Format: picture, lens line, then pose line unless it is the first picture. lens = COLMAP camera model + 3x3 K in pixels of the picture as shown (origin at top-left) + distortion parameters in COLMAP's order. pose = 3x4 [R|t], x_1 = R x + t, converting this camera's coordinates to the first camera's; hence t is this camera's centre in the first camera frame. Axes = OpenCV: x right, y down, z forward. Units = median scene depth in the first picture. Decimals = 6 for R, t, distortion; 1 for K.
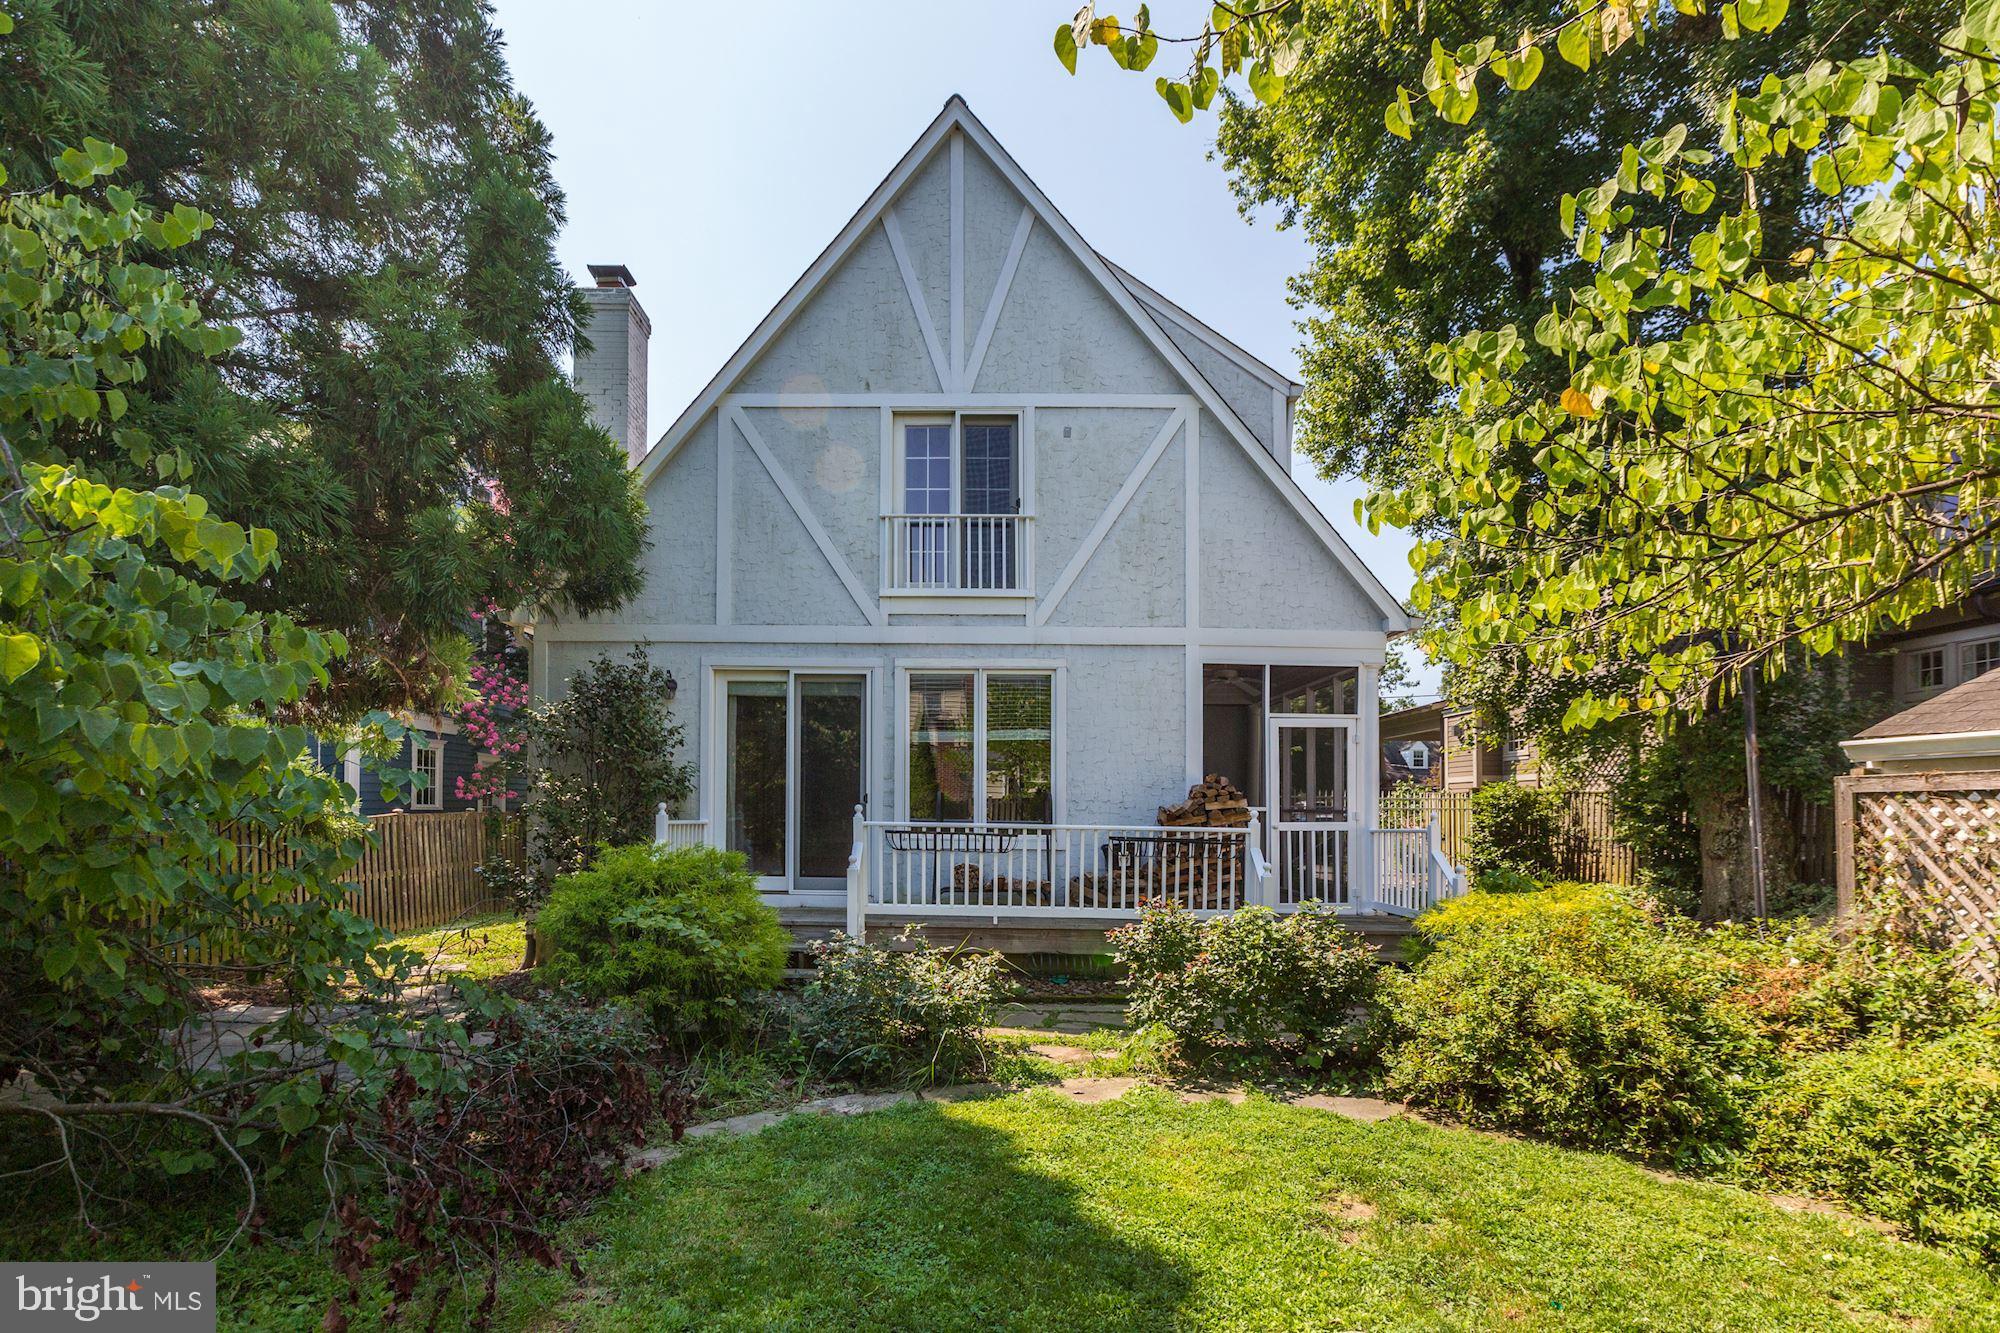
lens RADIAL K [[928.6, 0, 999.8], [0, 928.6, 774.5], [0, 0, 1]] dist [0.000722, 0.000624]
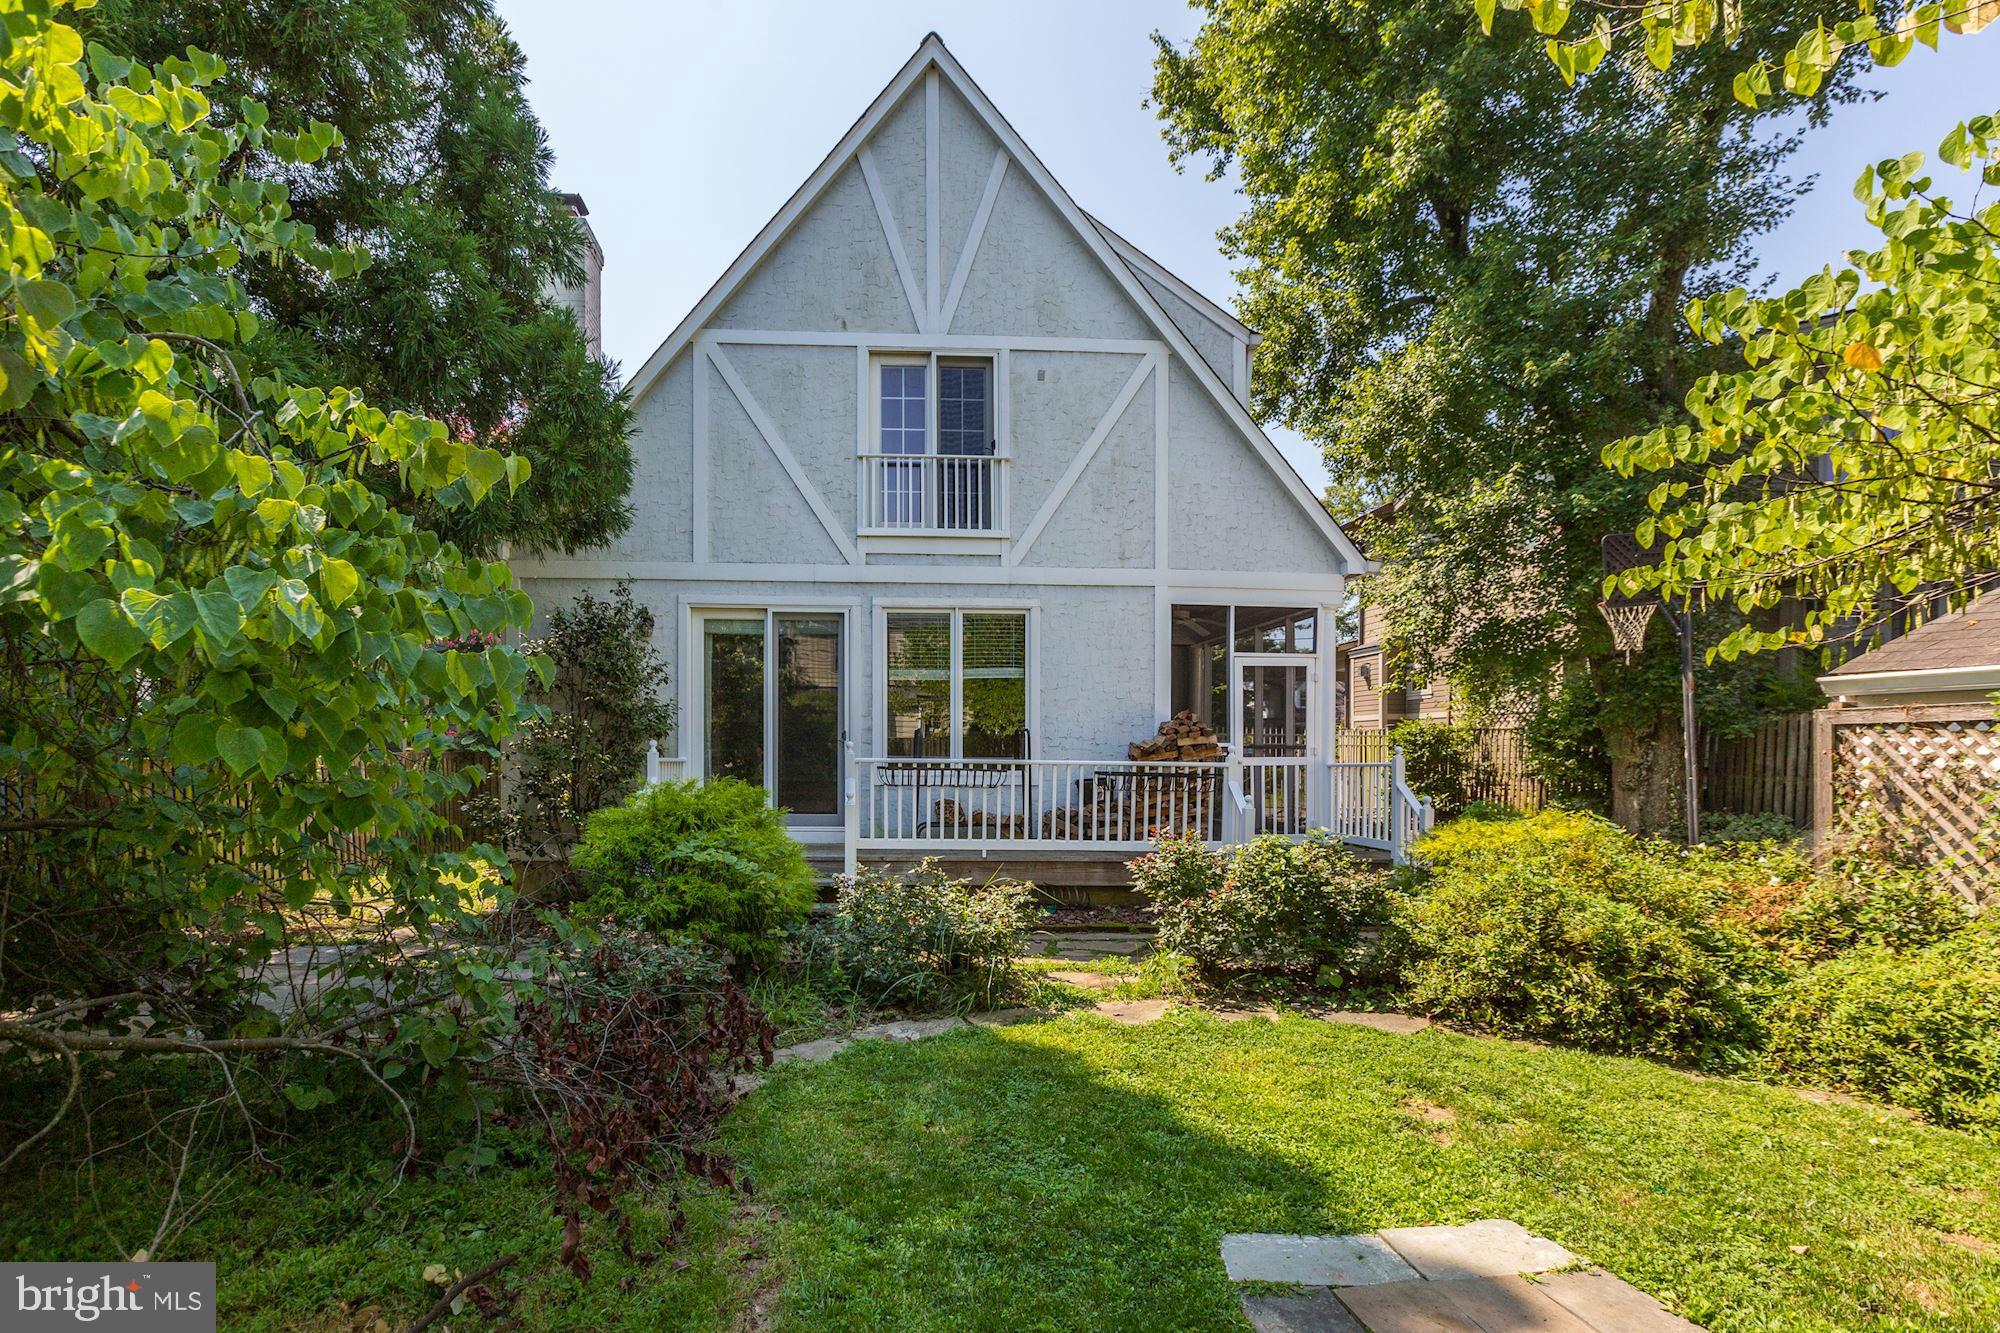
lens RADIAL K [[923.3, 0, 829.9], [0, 923.3, 742.8], [0, 0, 1]] dist [0.001296, -0.000386]
pose [[0.998145, -0.003463, 0.060785, -0.226622], [0.001920, 0.999675, 0.025417, 0.007976], [-0.060854, -0.025253, 0.997827, -0.005839]]
